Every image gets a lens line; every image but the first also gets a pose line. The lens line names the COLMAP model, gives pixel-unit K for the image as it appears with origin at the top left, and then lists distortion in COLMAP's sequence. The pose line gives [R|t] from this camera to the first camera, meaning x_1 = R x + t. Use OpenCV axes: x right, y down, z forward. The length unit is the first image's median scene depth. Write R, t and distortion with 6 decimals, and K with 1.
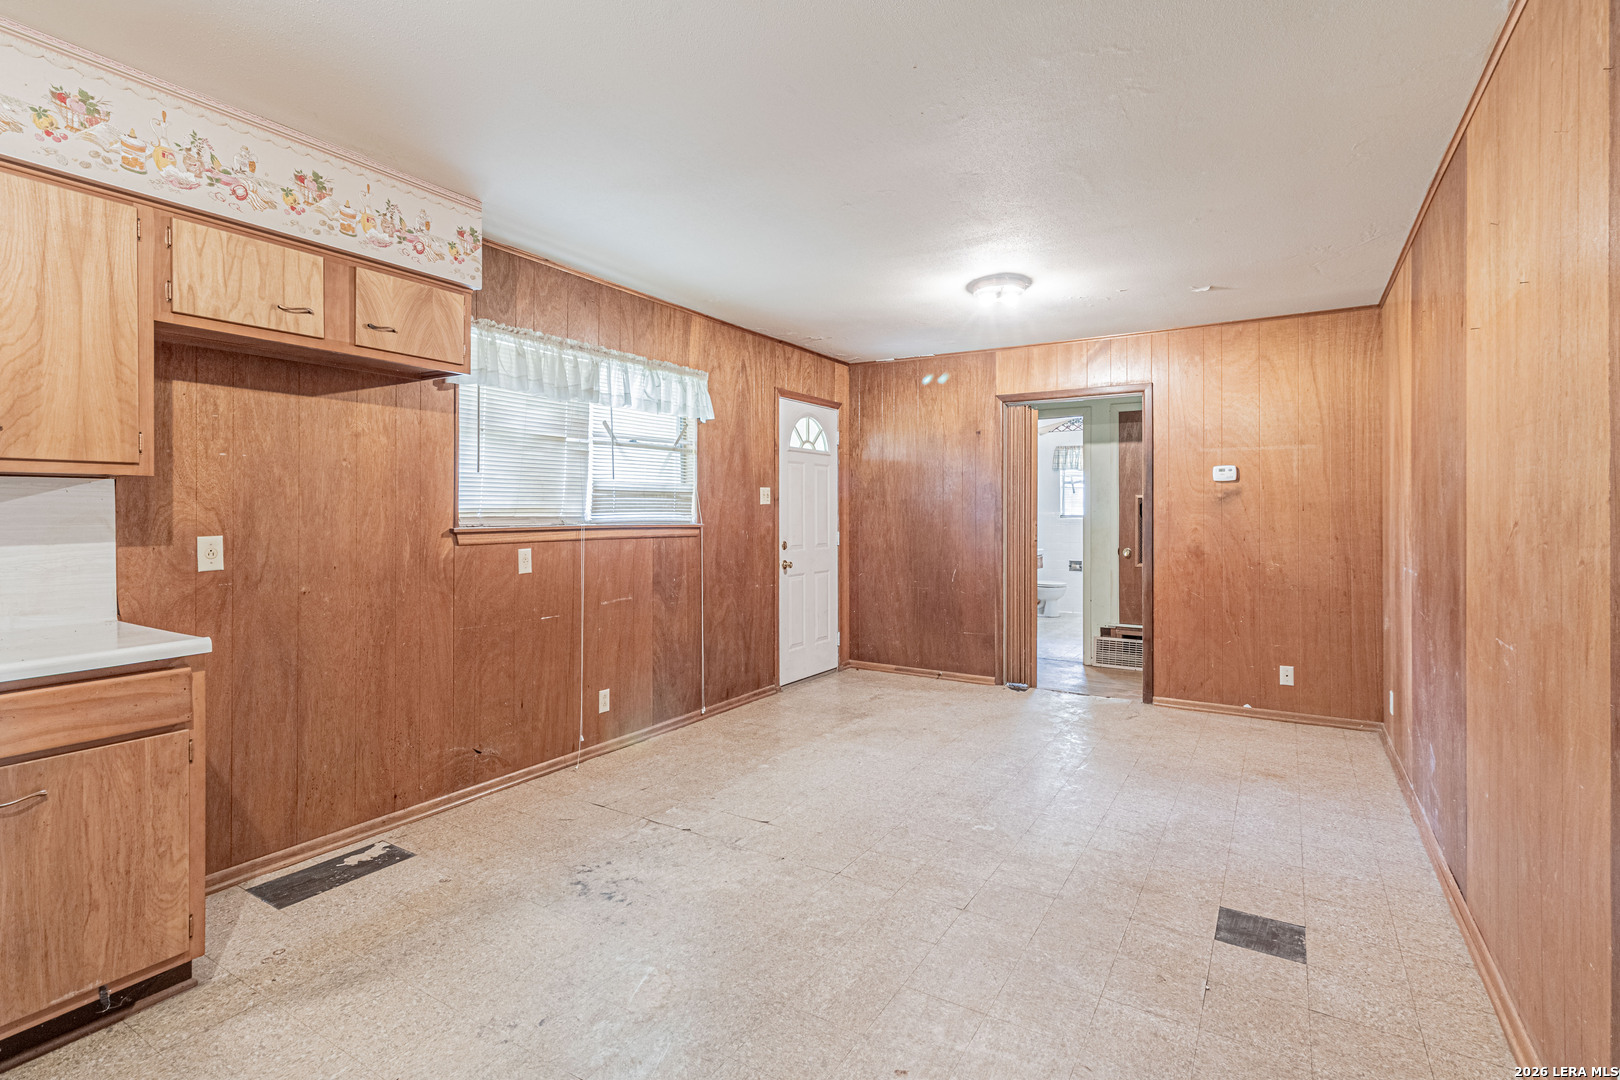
lens RADIAL K [[774.5, 0, 811.8], [0, 774.5, 513.8], [0, 0, 1]] dist [0.003059, 0.000381]
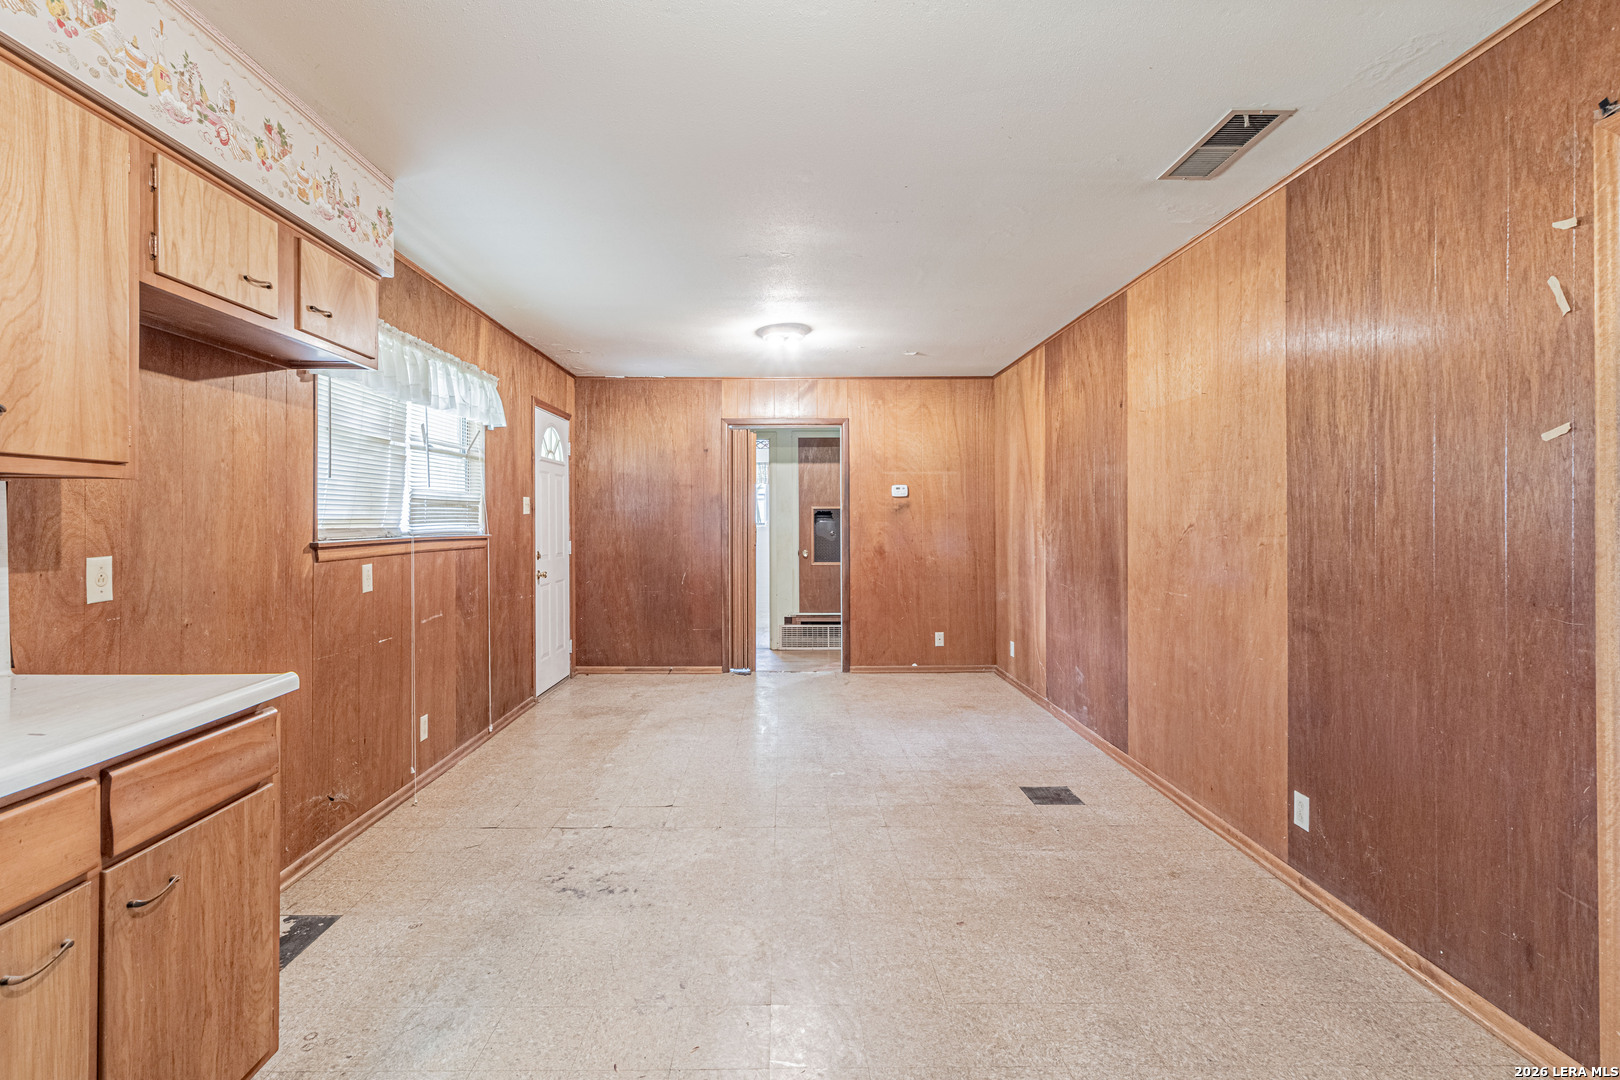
lens RADIAL K [[759.7, 0, 790.9], [0, 759.7, 519.4], [0, 0, 1]] dist [0.002022, 0.000304]
pose [[0.847384, -0.003803, 0.530967, -0.538625], [0.006027, 0.999979, -0.002456, -0.002038], [-0.530946, 0.005281, 0.847389, 0.001051]]
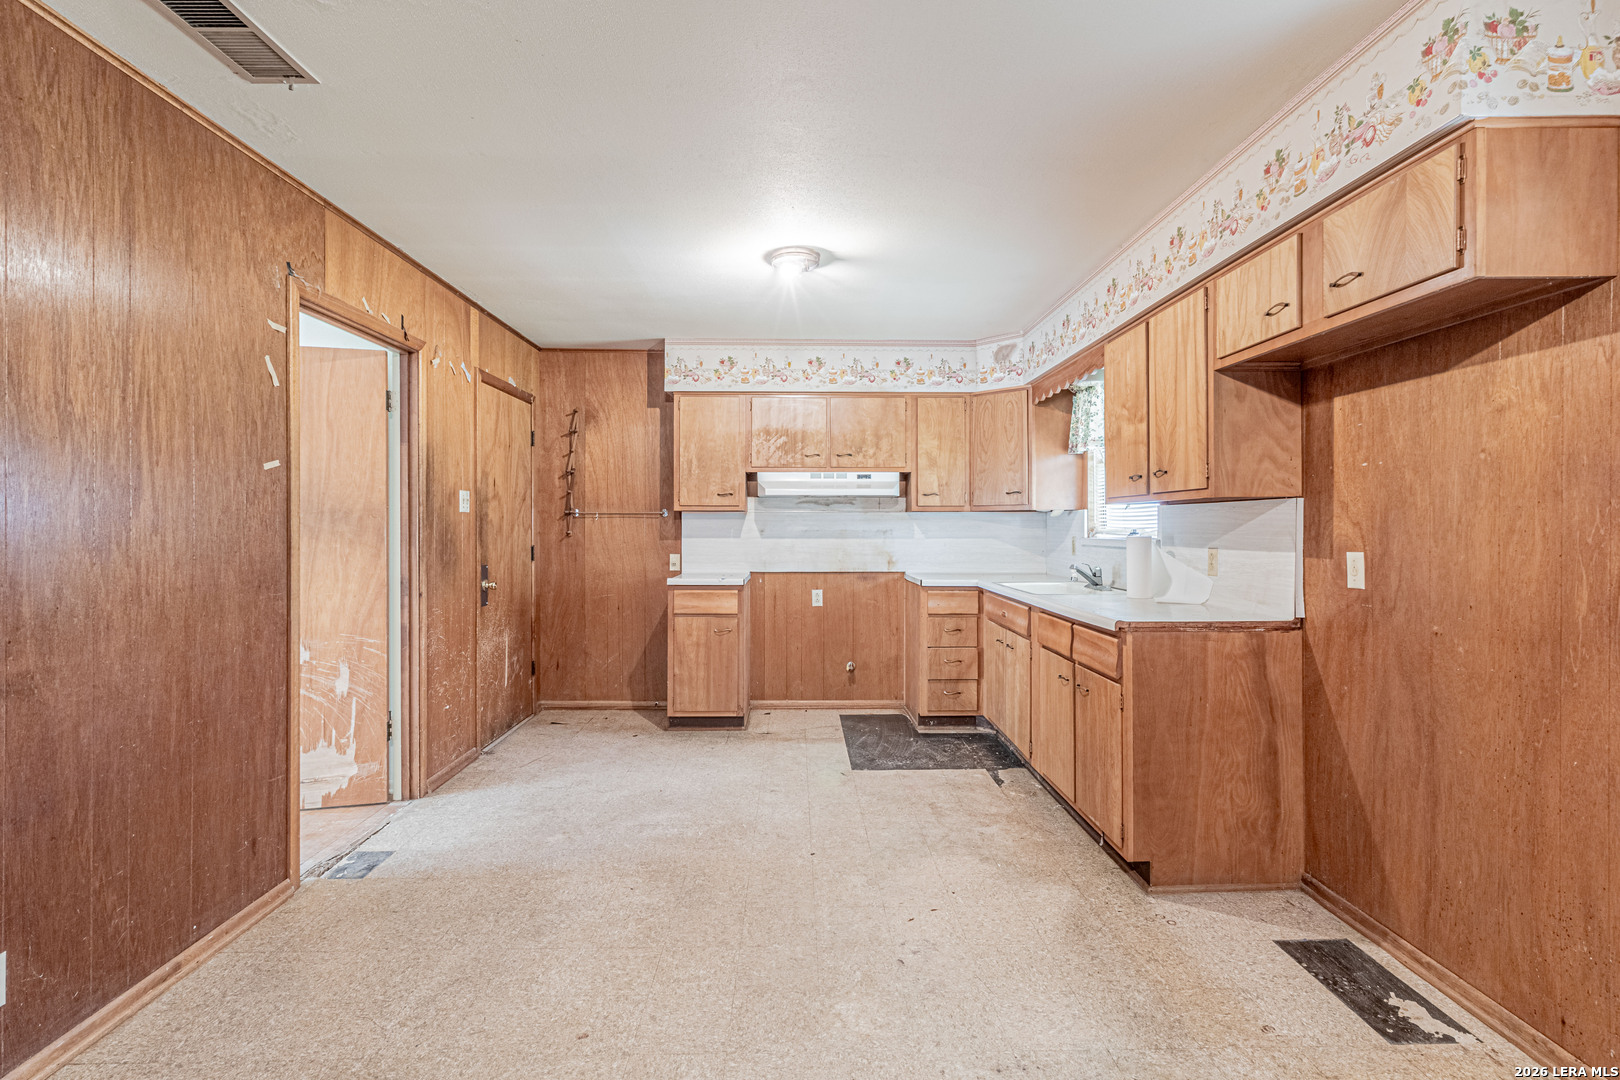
lens RADIAL K [[751.2, 0, 803.5], [0, 751.2, 531.9], [0, 0, 1]] dist [0.004280, 0.000372]
pose [[-0.846440, 0.003807, -0.532471, 0.260715], [-0.003394, 0.999916, 0.012544, -0.004786], [0.532474, 0.012424, -0.846355, 1.284688]]
